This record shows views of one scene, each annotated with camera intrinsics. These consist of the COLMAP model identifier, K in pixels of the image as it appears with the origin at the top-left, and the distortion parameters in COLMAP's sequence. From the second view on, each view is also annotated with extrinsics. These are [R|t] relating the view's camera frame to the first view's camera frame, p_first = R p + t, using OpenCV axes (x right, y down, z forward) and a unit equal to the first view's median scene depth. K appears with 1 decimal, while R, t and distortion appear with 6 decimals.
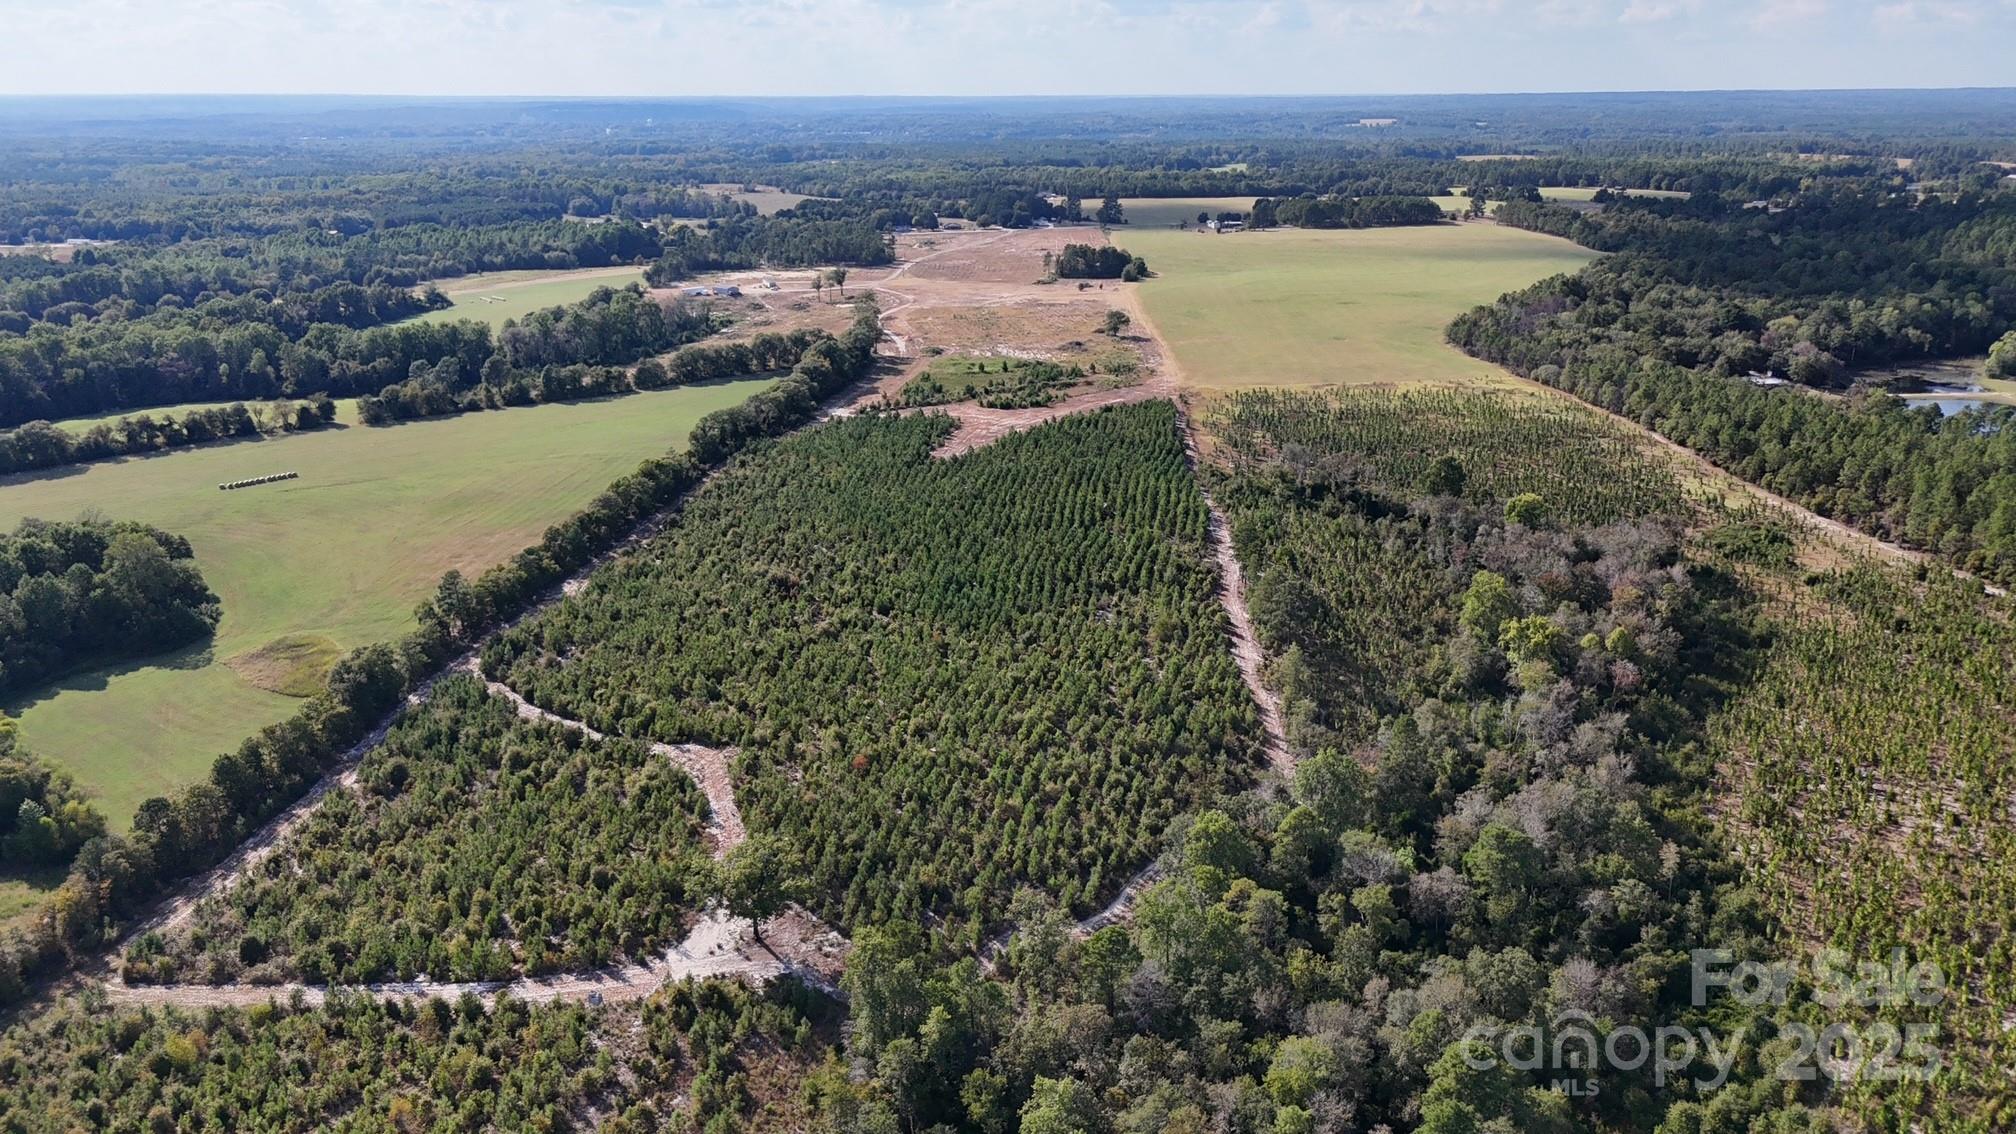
lens RADIAL K [[1520.0, 0, 1011.0], [0, 1520.0, 581.9], [0, 0, 1]] dist [0.065854, -0.070596]
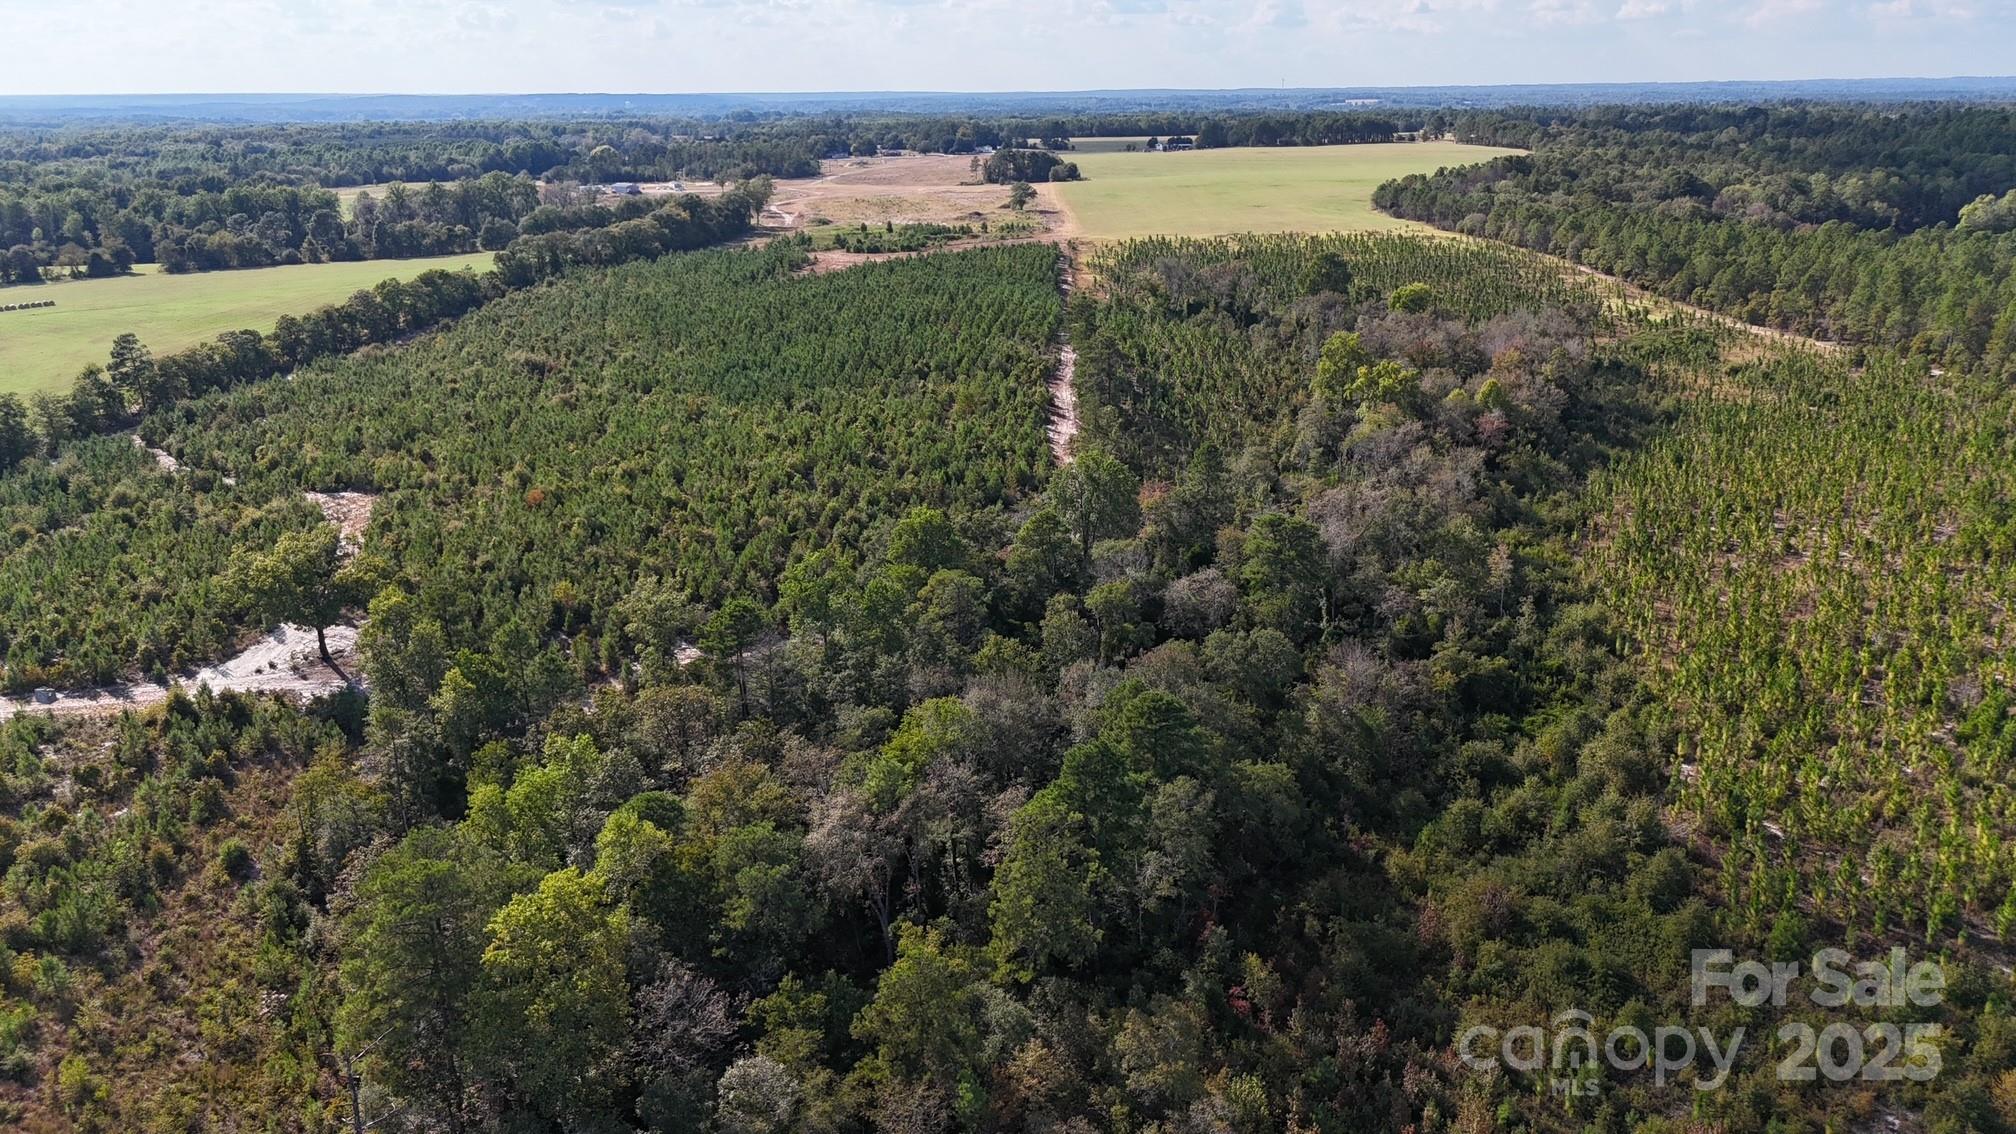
lens RADIAL K [[1520.0, 0, 1015.6], [0, 1520.0, 582.3], [0, 0, 1]] dist [0.065854, -0.070596]
pose [[0.999990, -0.002991, 0.003293, 0.125905], [0.002998, 0.999993, -0.002244, 0.136232], [-0.003286, 0.002254, 0.999992, 0.149674]]
